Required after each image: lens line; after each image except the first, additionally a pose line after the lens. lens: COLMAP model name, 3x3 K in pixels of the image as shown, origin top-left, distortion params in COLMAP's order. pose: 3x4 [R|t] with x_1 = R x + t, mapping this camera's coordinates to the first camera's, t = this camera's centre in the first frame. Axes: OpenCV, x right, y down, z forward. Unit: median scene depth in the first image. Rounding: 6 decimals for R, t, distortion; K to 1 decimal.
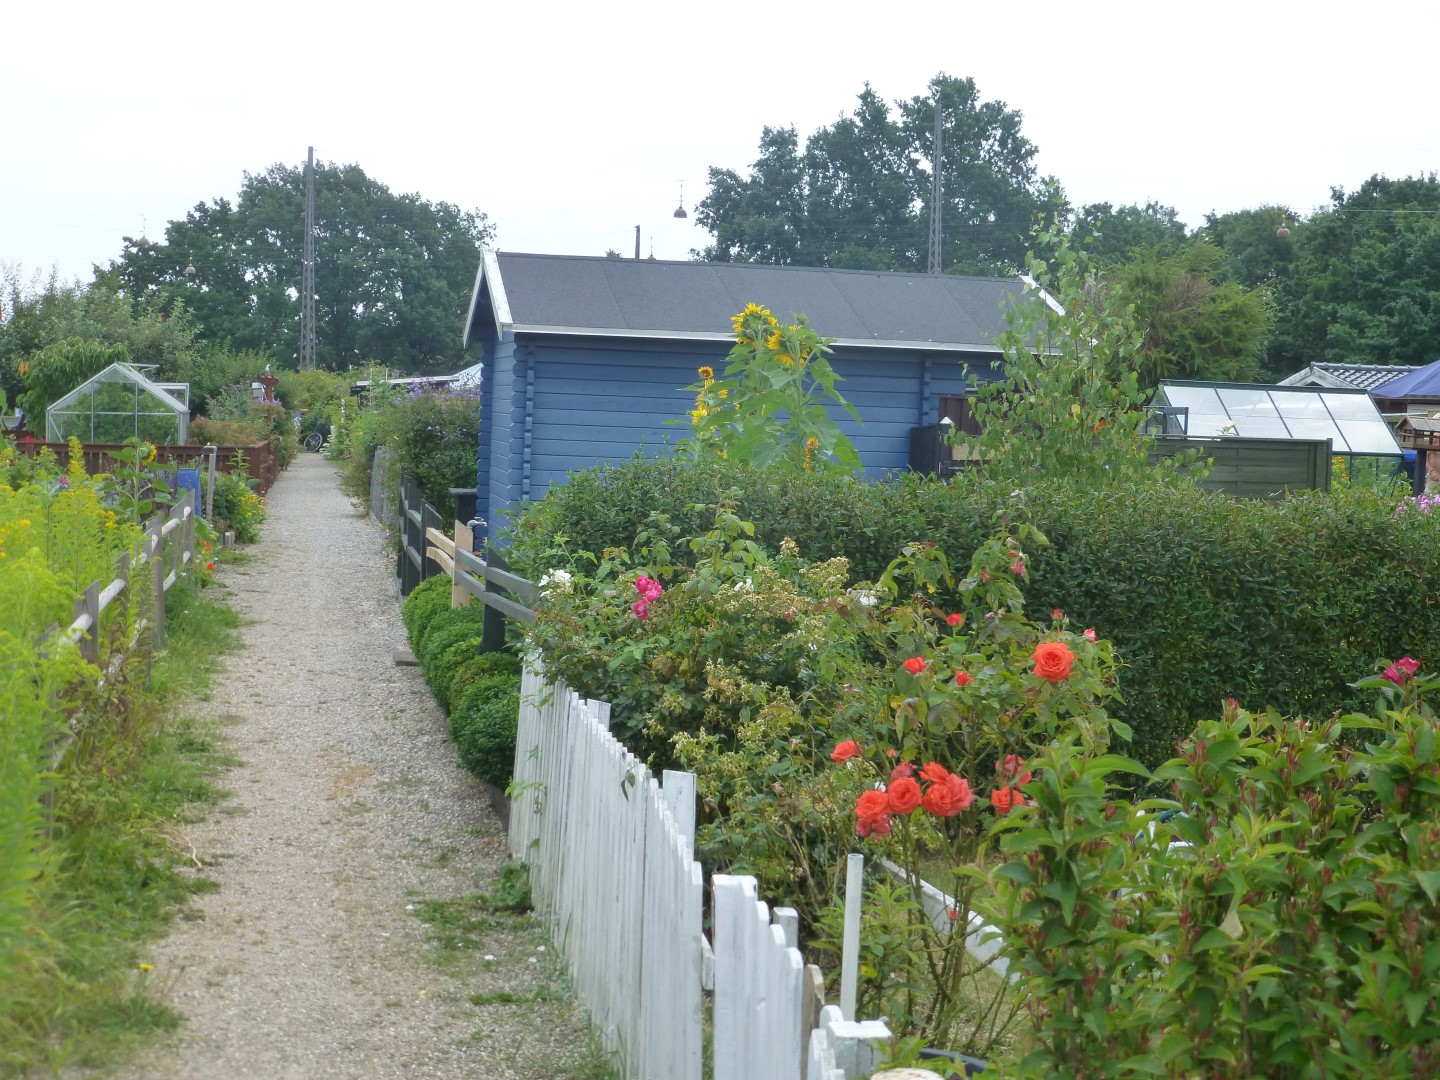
lens RADIAL K [[2393.8, 0, 729.4], [0, 2393.8, 541.2], [0, 0, 1]] dist [-0.007829, 0.000000]
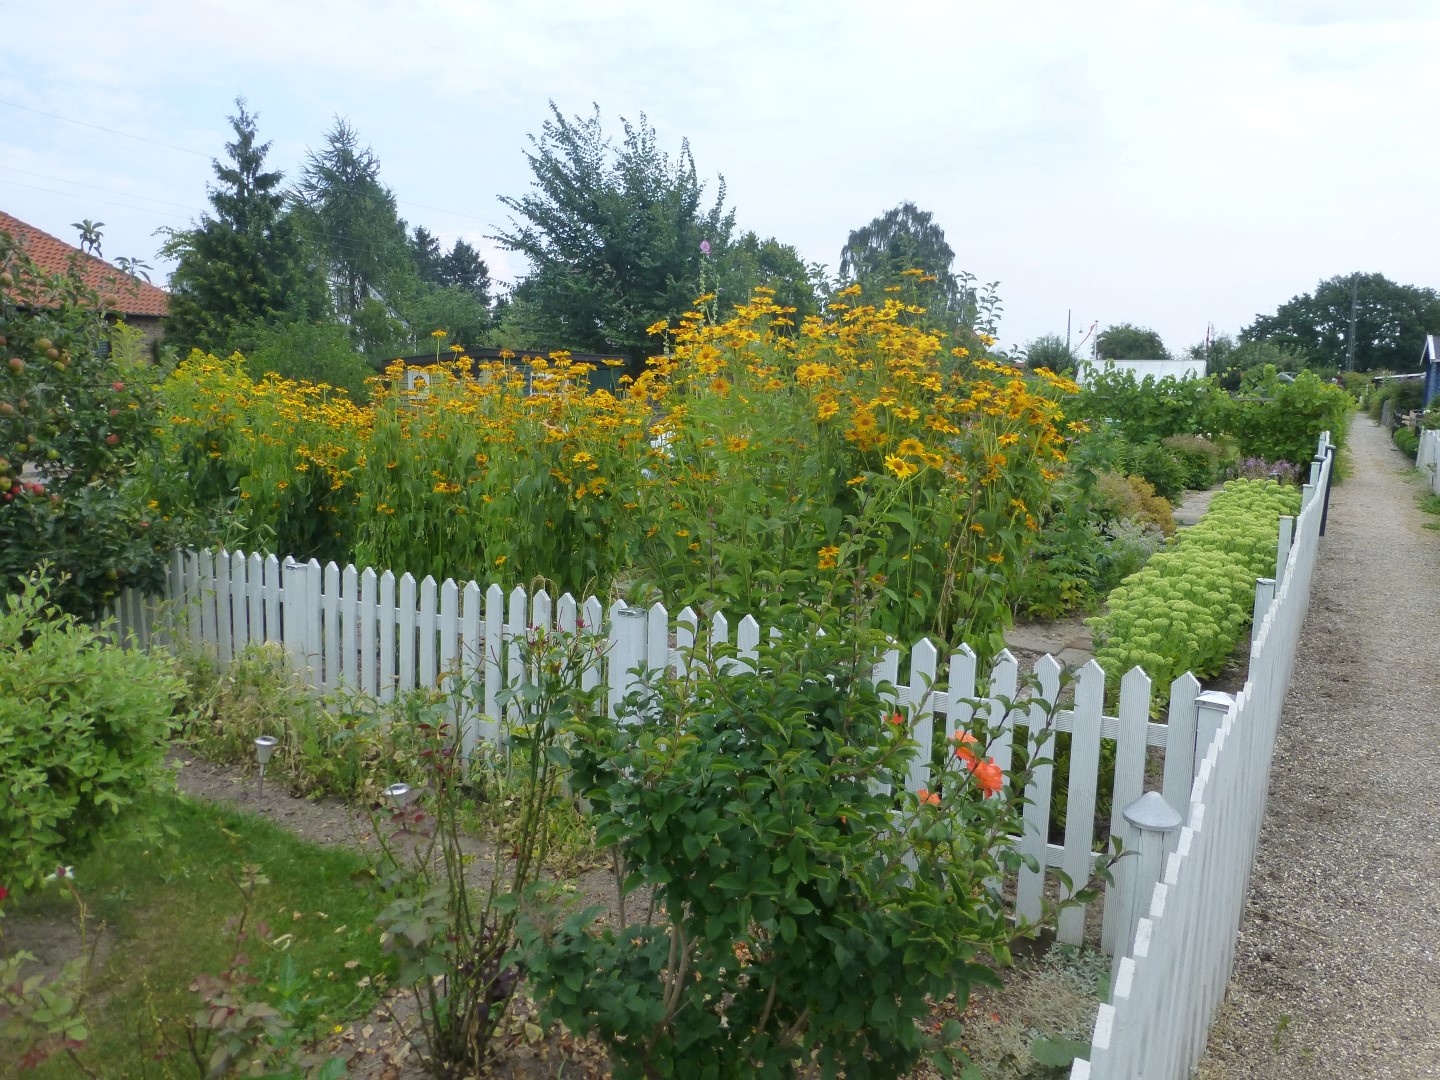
lens RADIAL K [[1052.2, 0, 722.3], [0, 1052.2, 541.7], [0, 0, 1]] dist [-0.012758, -0.007255]
pose [[0.762020, 0.069162, -0.643849, 0.015288], [-0.015392, 0.995934, 0.088766, 0.007302], [0.647370, -0.057732, 0.759986, -0.112218]]
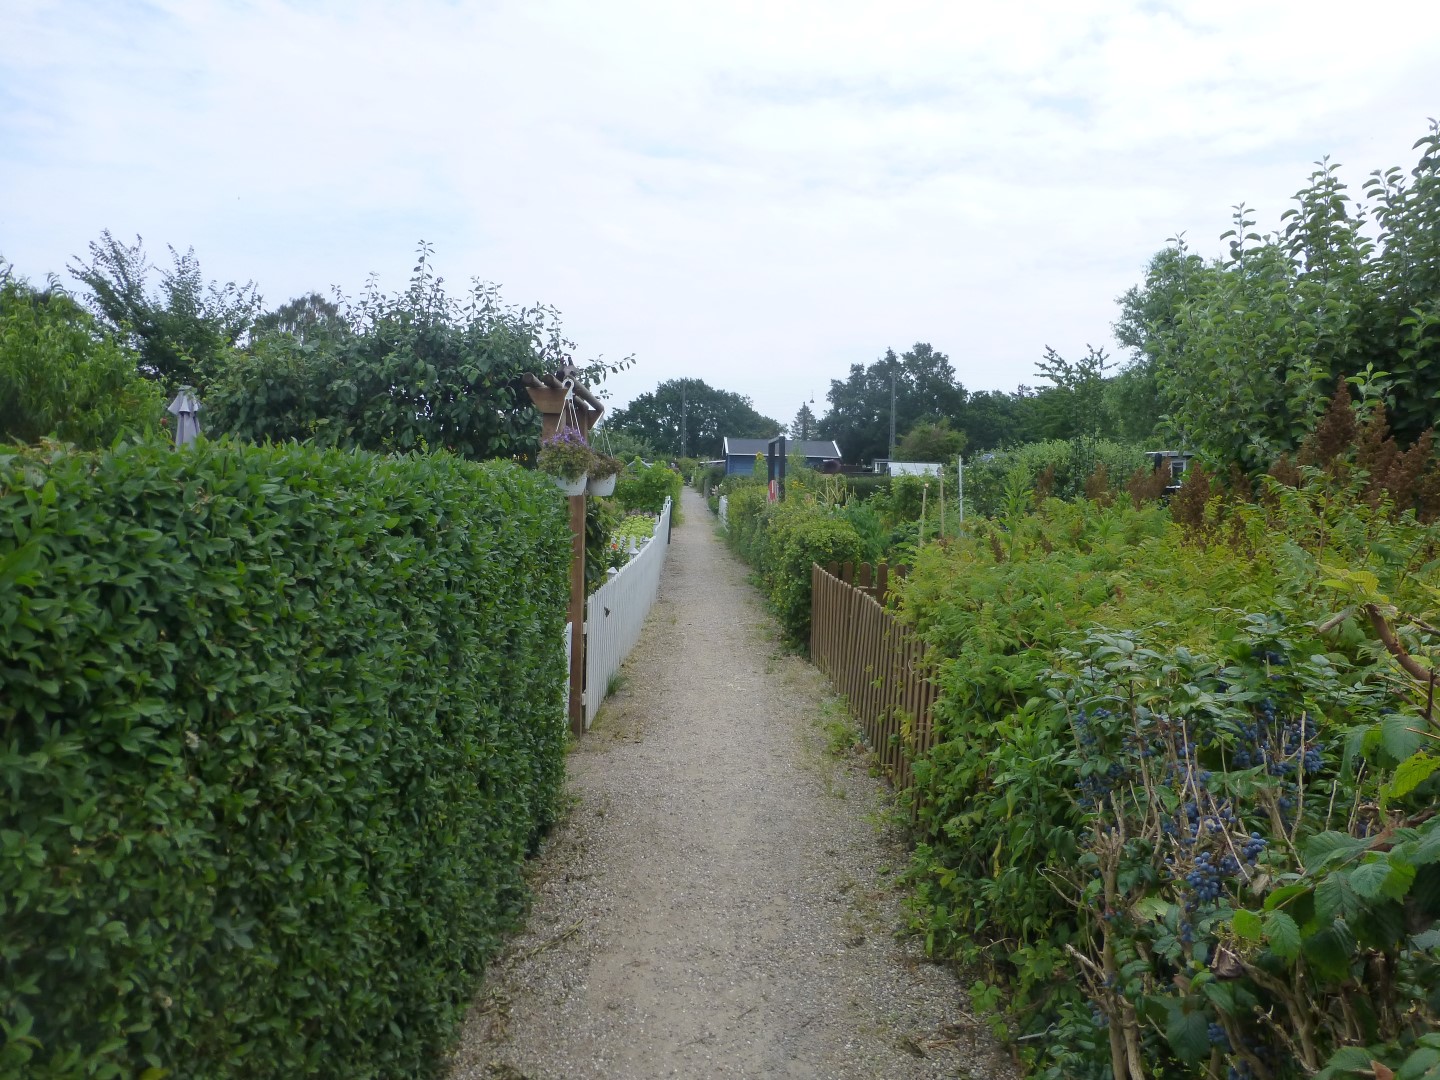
lens RADIAL K [[1052.2, 0, 710.0], [0, 1052.2, 541.7], [0, 0, 1]] dist [-0.012758, -0.007255]
pose [[0.989331, -0.001538, -0.145678, 0.030204], [0.003179, 0.999934, 0.011030, 0.011804], [0.145651, -0.011375, 0.989271, -0.190305]]
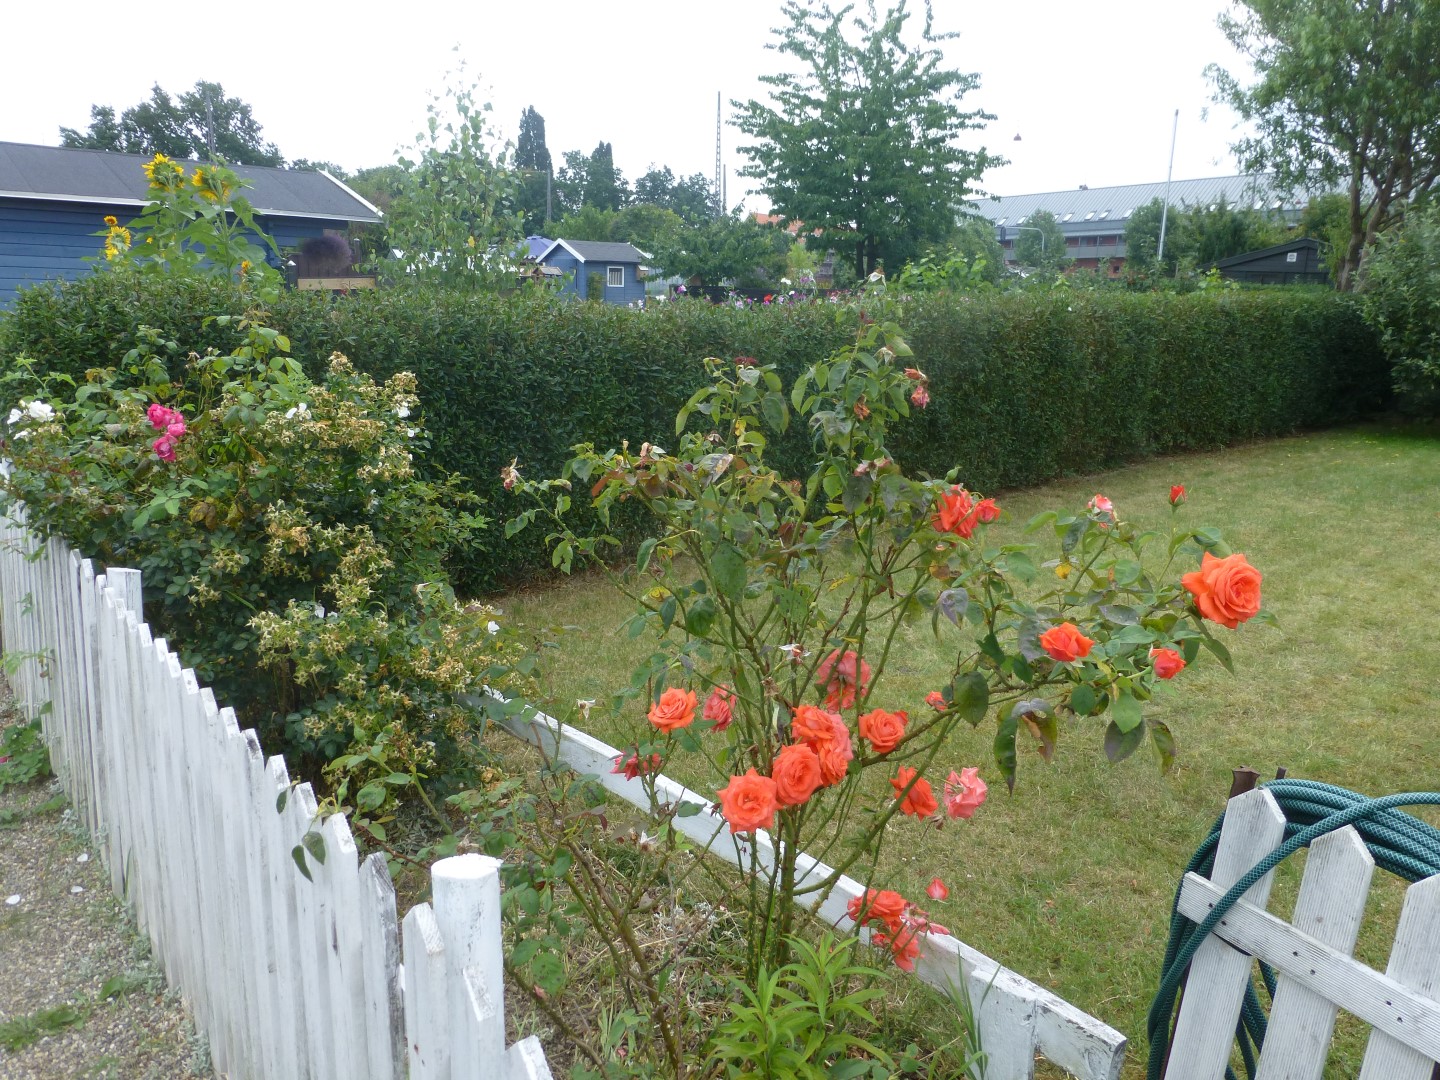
lens RADIAL K [[1052.2, 0, 726.3], [0, 1052.2, 544.3], [0, 0, 1]] dist [-0.012758, -0.007255]
pose [[0.858734, -0.124089, 0.497169, -0.006739], [0.024825, 0.979171, 0.201515, -0.000809], [-0.511819, -0.160706, 0.843928, 0.074808]]
